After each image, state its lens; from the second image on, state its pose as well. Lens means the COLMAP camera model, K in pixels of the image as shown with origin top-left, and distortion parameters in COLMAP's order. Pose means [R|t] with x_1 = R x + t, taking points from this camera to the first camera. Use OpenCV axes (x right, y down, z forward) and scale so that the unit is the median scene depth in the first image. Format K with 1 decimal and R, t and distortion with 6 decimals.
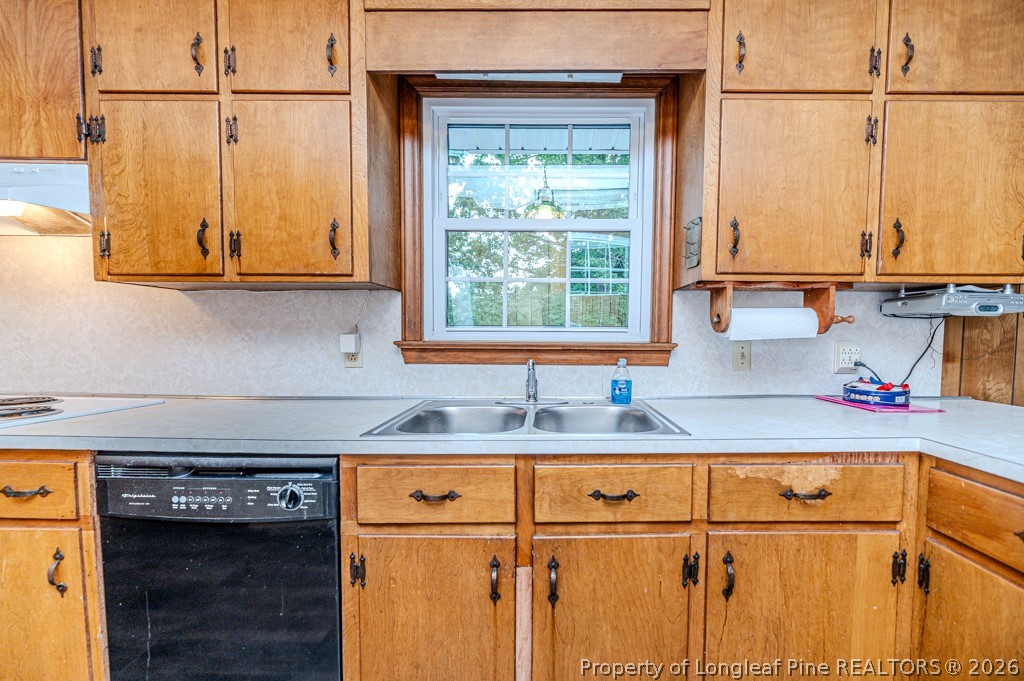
lens RADIAL K [[417.5, 0, 557.6], [0, 417.5, 360.6], [0, 0, 1]] dist [-0.001197, 0.000009]
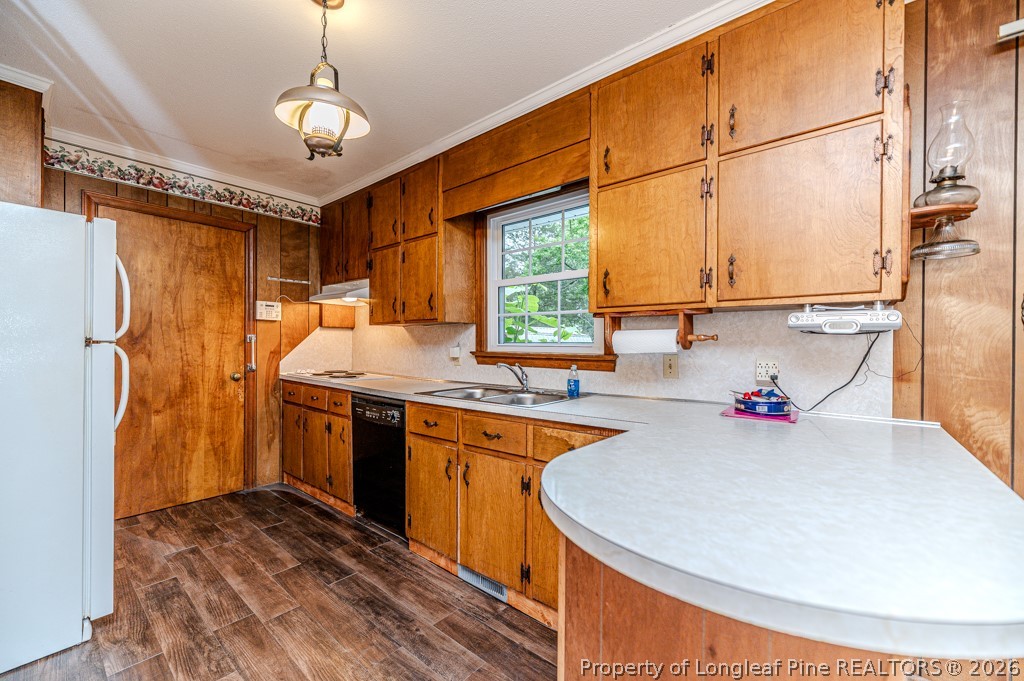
lens RADIAL K [[417.5, 0, 531.8], [0, 417.5, 354.0], [0, 0, 1]] dist [-0.001197, 0.000009]
pose [[0.775922, 0.015241, -0.630645, 1.148993], [-0.041196, 0.998798, -0.026547, 0.001972], [0.629482, 0.046578, 0.775618, -0.283617]]
